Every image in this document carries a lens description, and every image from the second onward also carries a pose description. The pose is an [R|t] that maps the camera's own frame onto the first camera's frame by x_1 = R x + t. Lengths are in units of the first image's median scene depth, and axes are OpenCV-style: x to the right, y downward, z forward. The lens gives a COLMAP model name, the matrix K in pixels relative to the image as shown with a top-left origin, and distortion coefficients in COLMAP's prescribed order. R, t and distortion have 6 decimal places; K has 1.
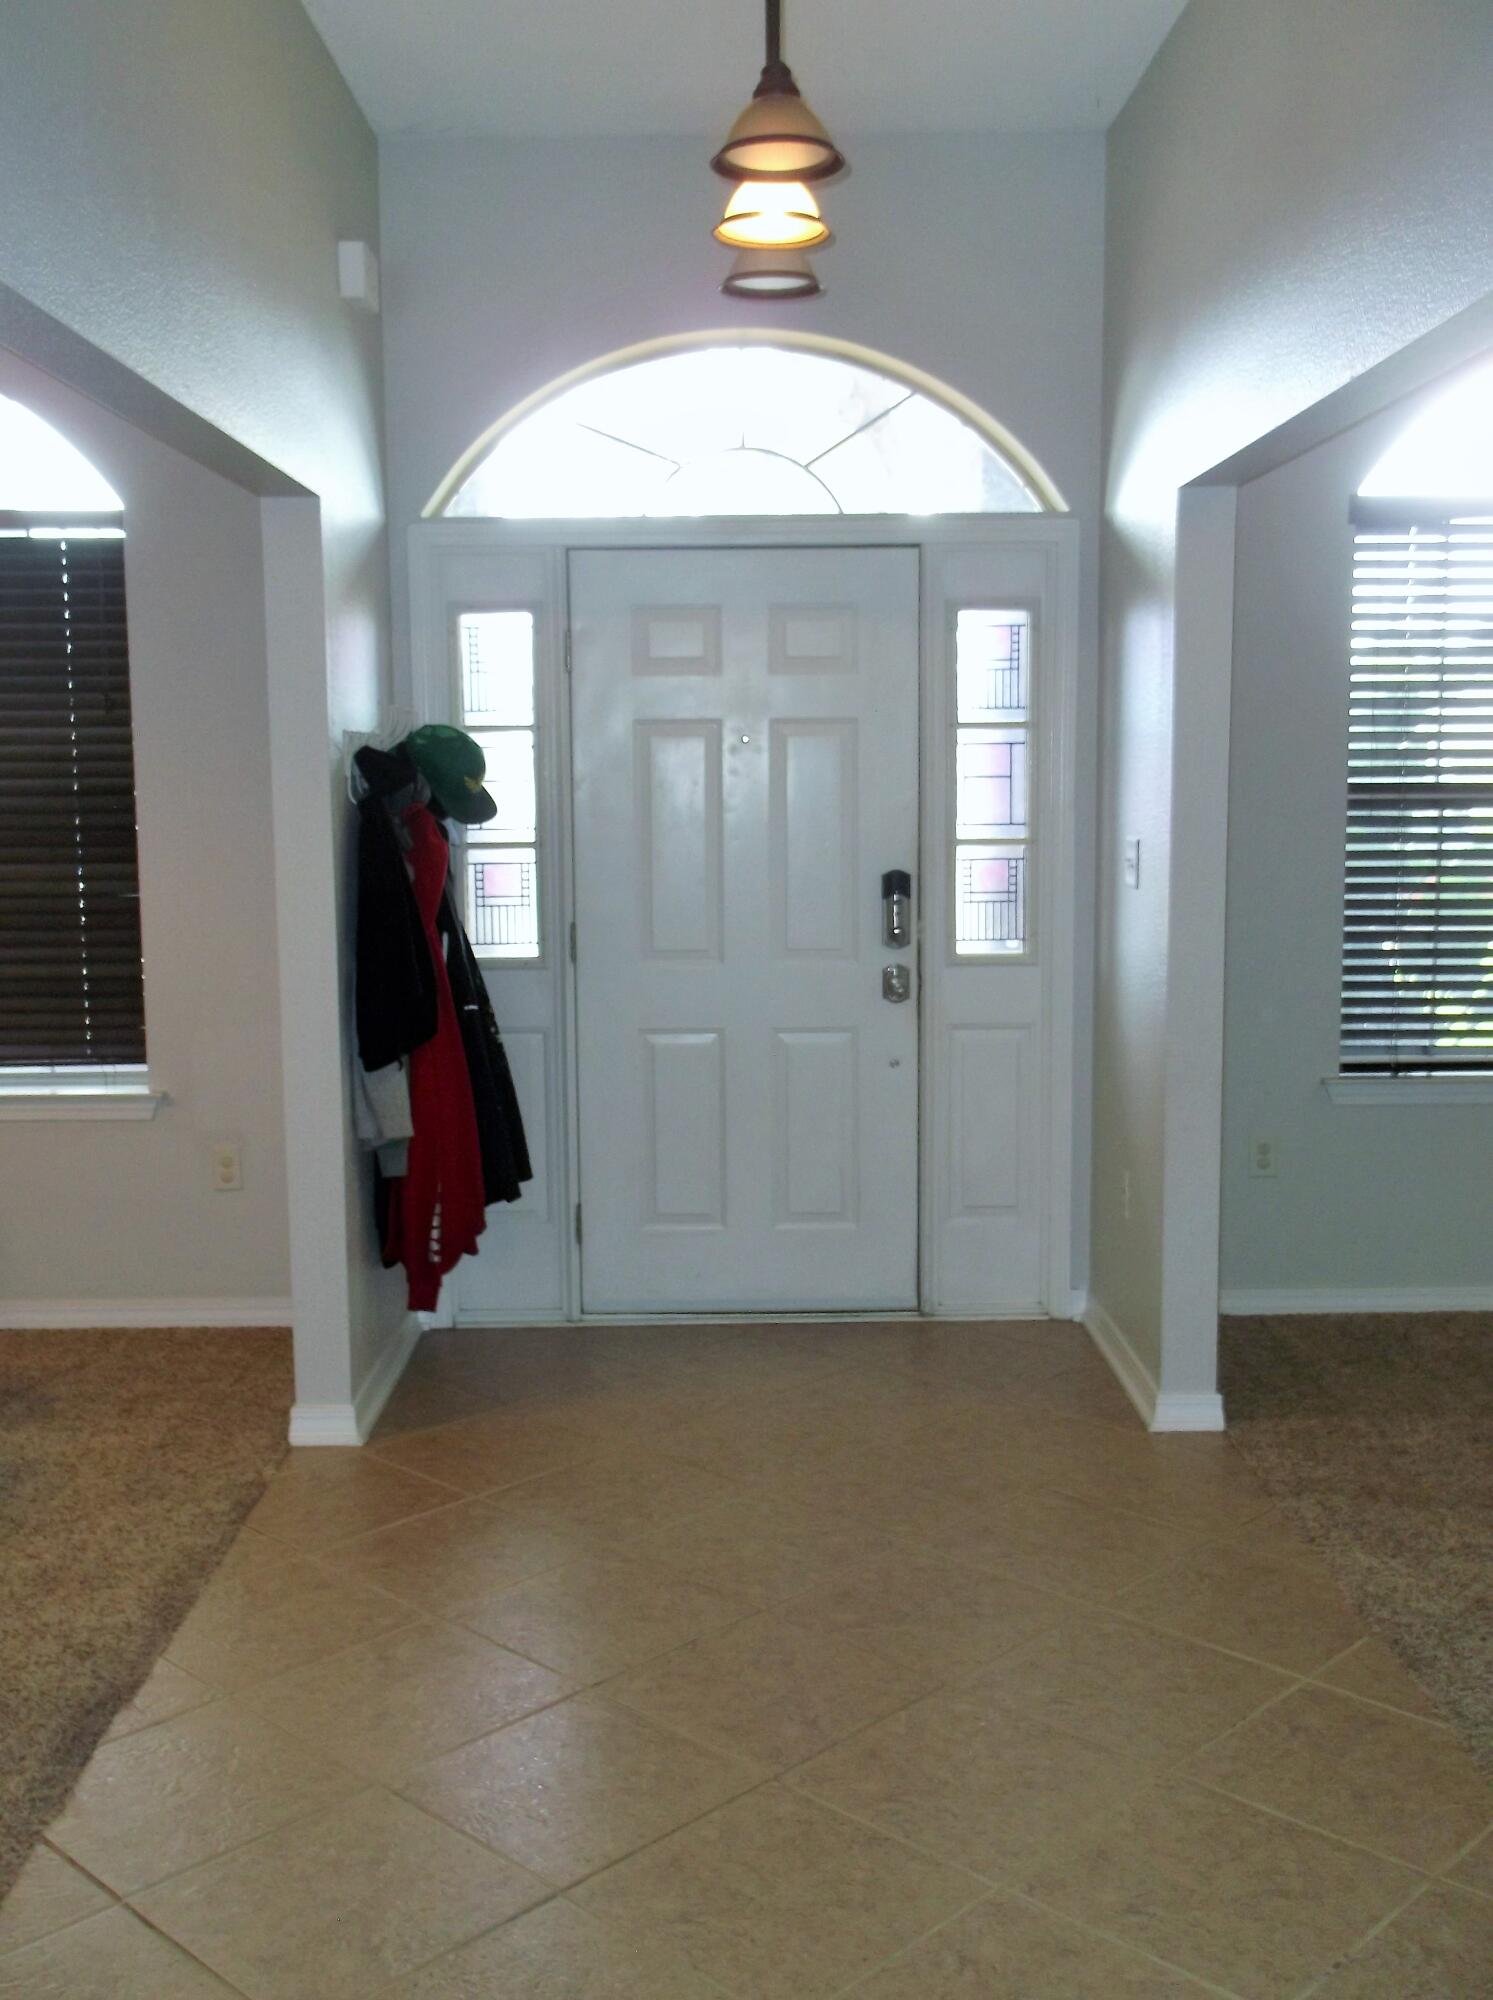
lens RADIAL K [[1965.7, 0, 740.6], [0, 1965.7, 1012.4], [0, 0, 1]] dist [0.017193, -0.013972]
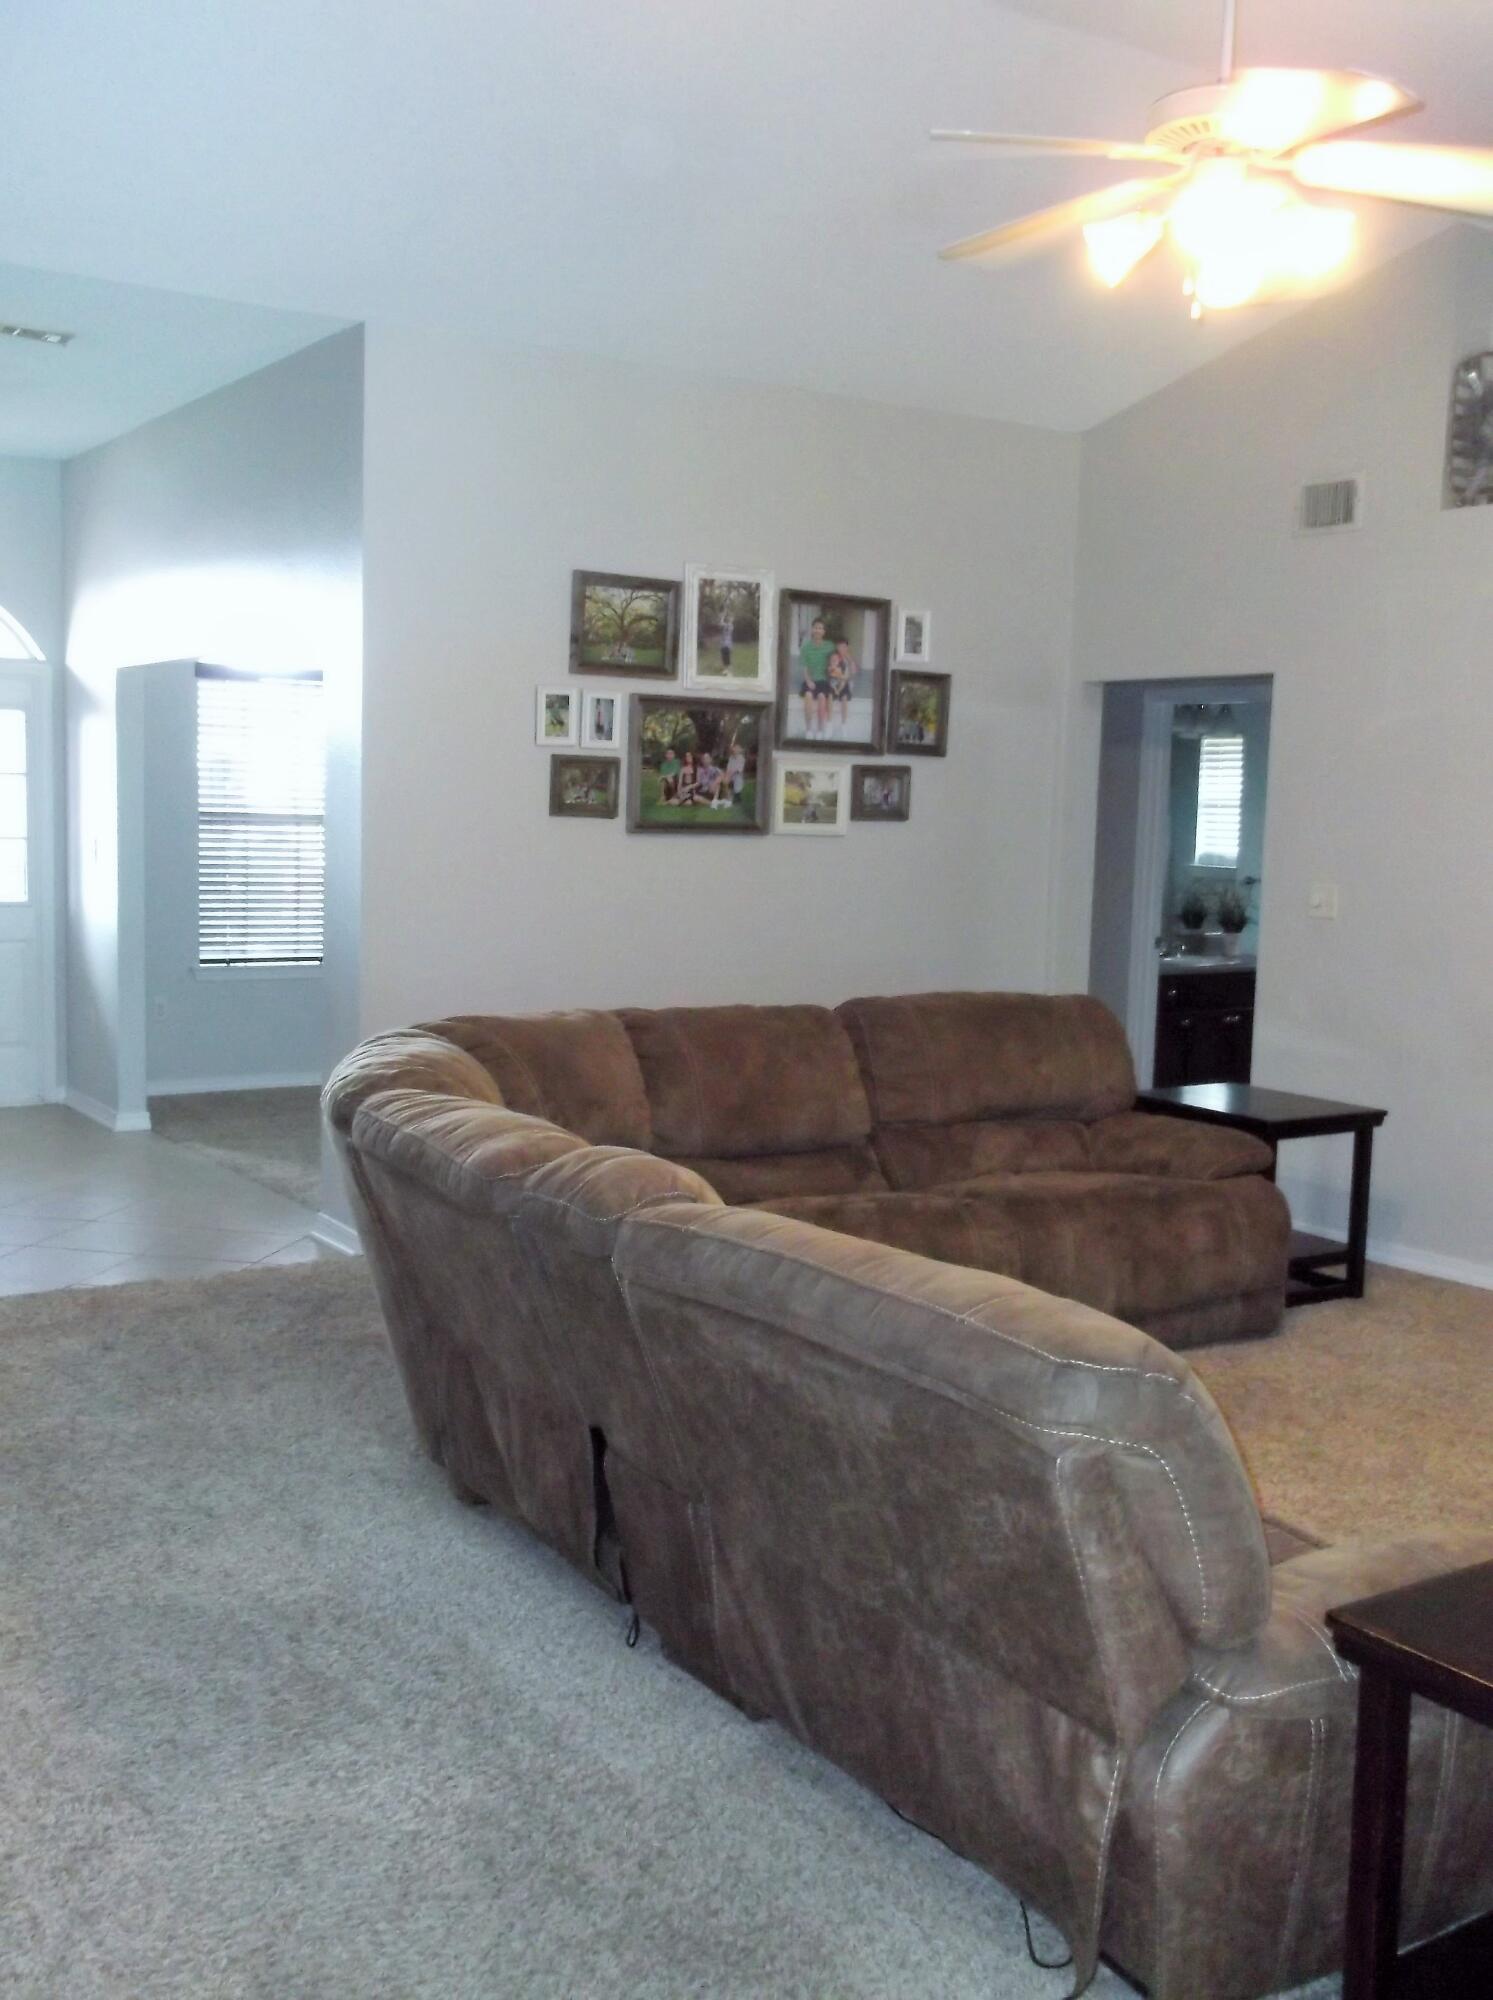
lens RADIAL K [[1967.5, 0, 739.4], [0, 1967.5, 1006.2], [0, 0, 1]] dist [0.008484, -0.000478]
pose [[0.837933, -0.028763, 0.545014, -0.309465], [0.035609, 0.999364, -0.002005, 0.098967], [-0.544610, 0.021087, 0.838424, -0.914765]]
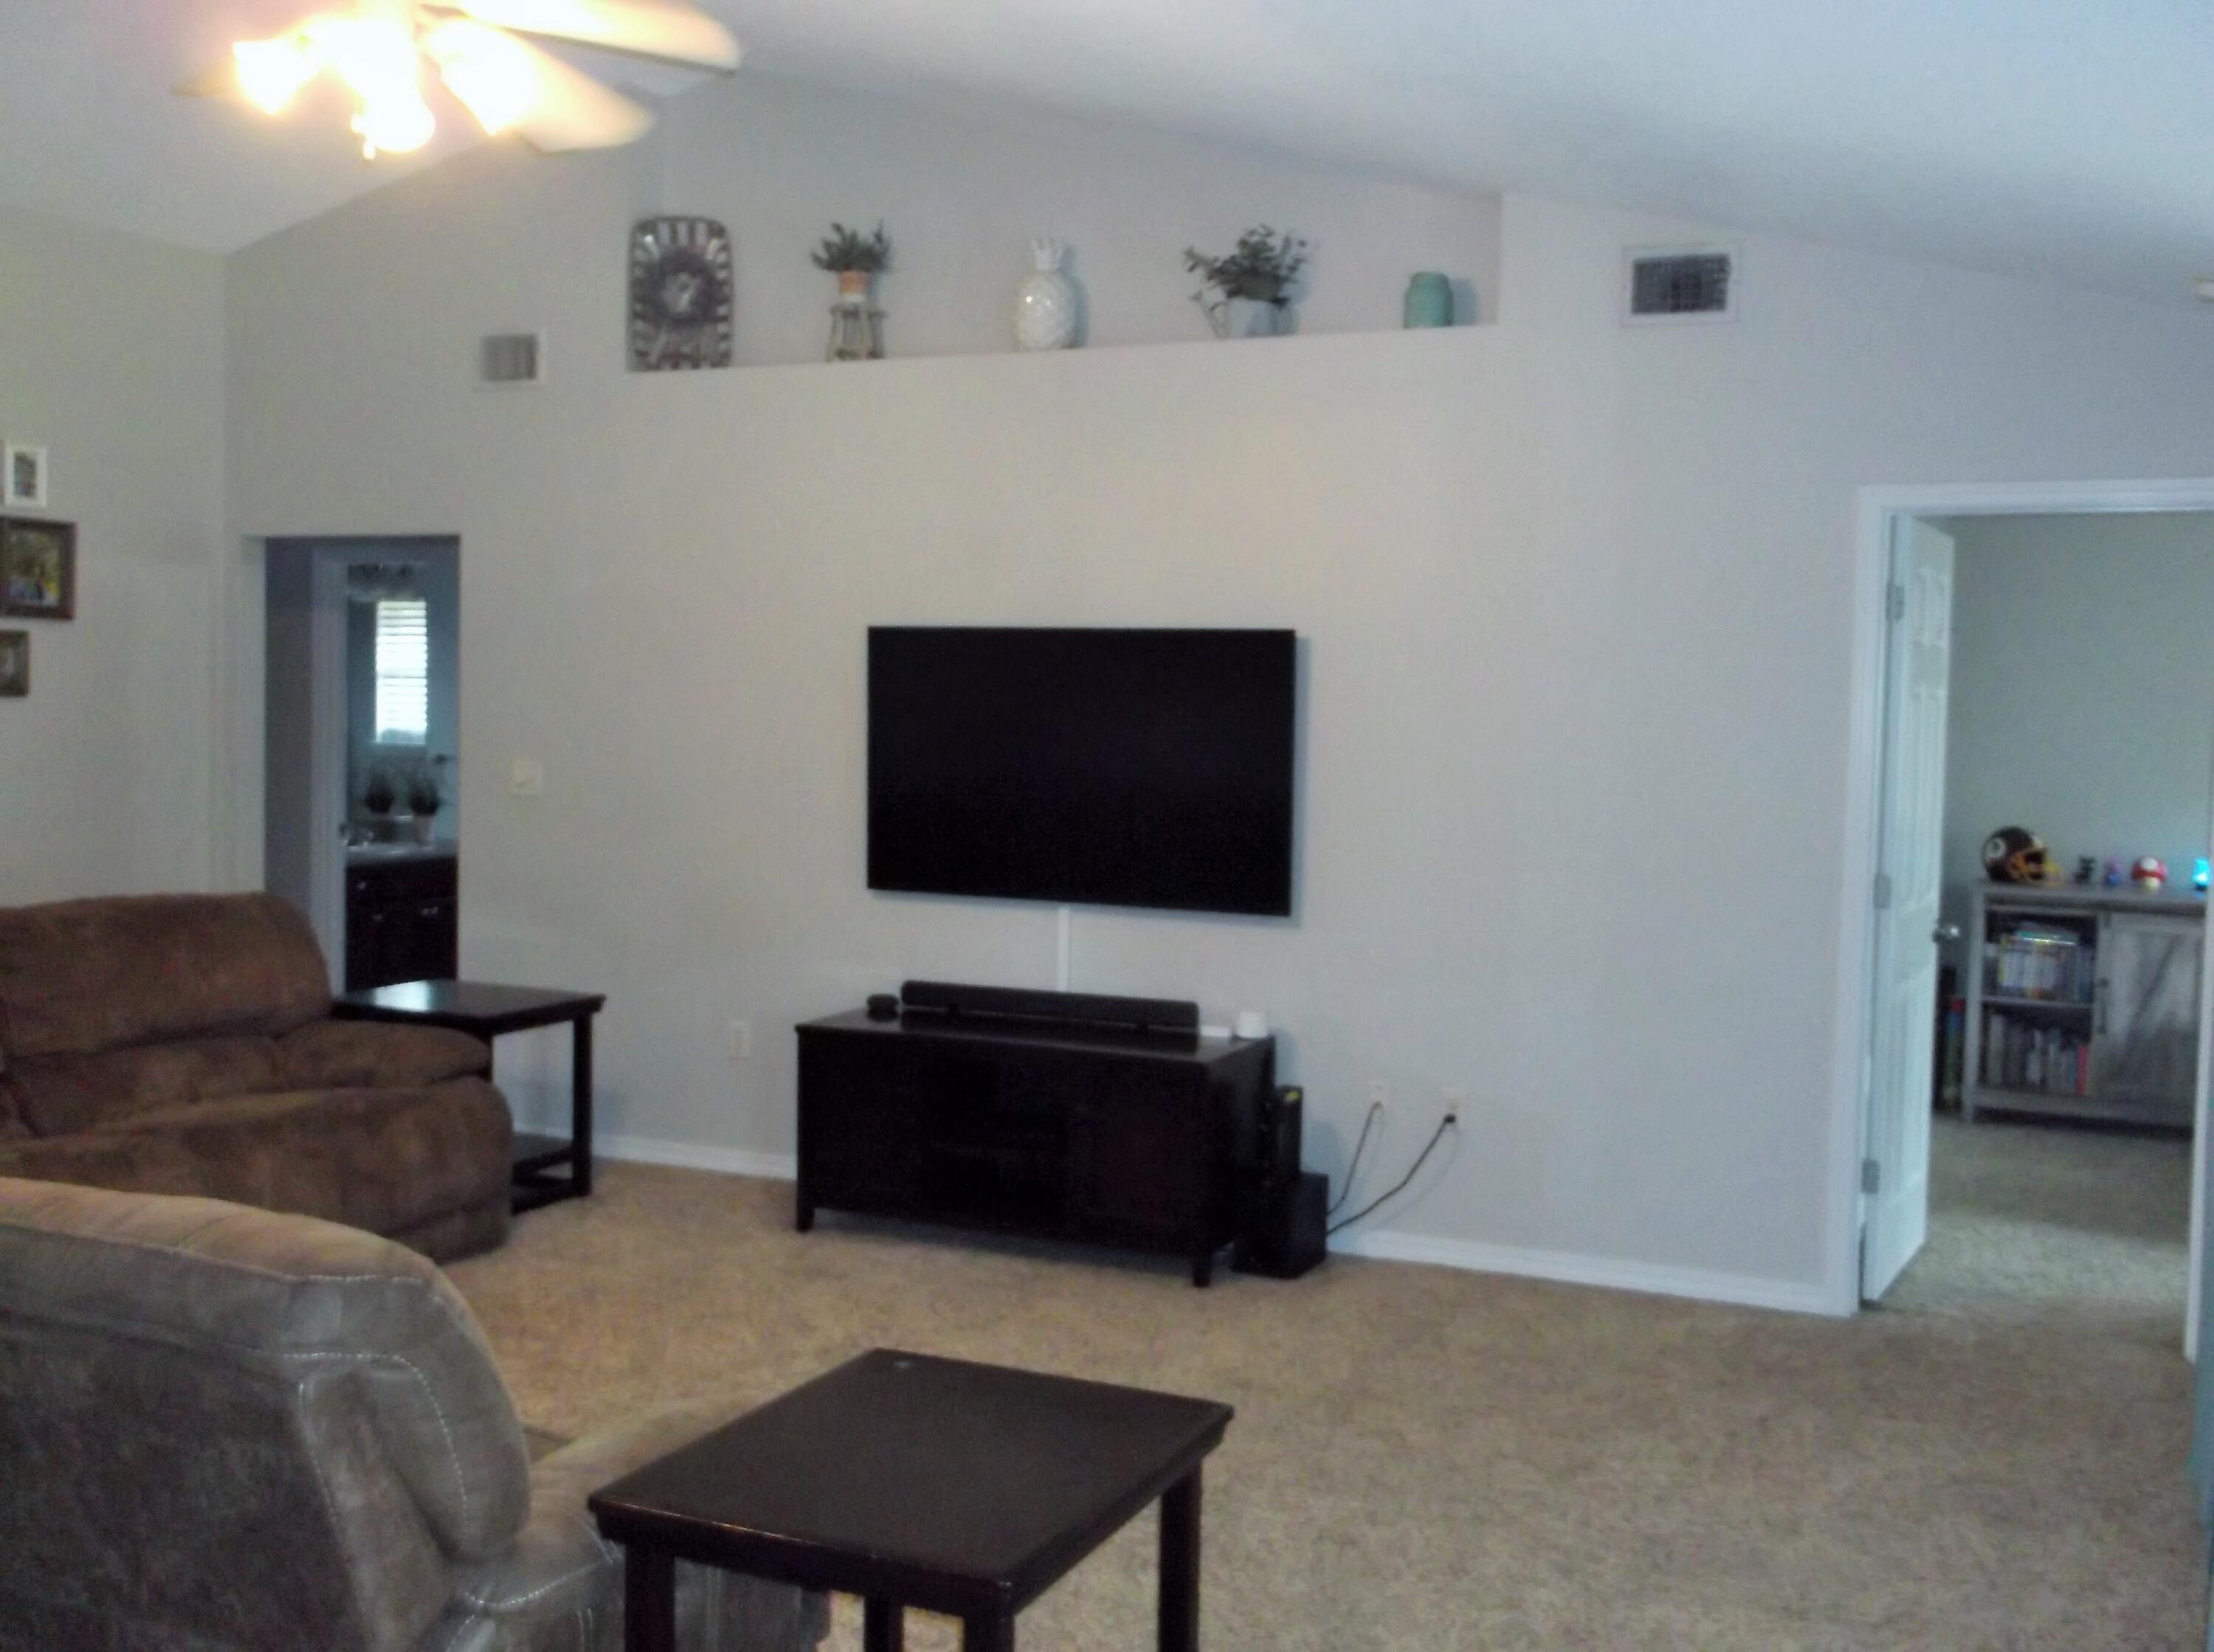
lens RADIAL K [[2177.7, 0, 1096.6], [0, 2177.7, 819.3], [0, 0, 1]] dist [0.008484, -0.000478]
pose [[0.429569, -0.035635, 0.902331, -0.345676], [0.088235, 0.996096, -0.002668, 0.100964], [-0.898713, 0.080763, 0.431036, -0.934627]]
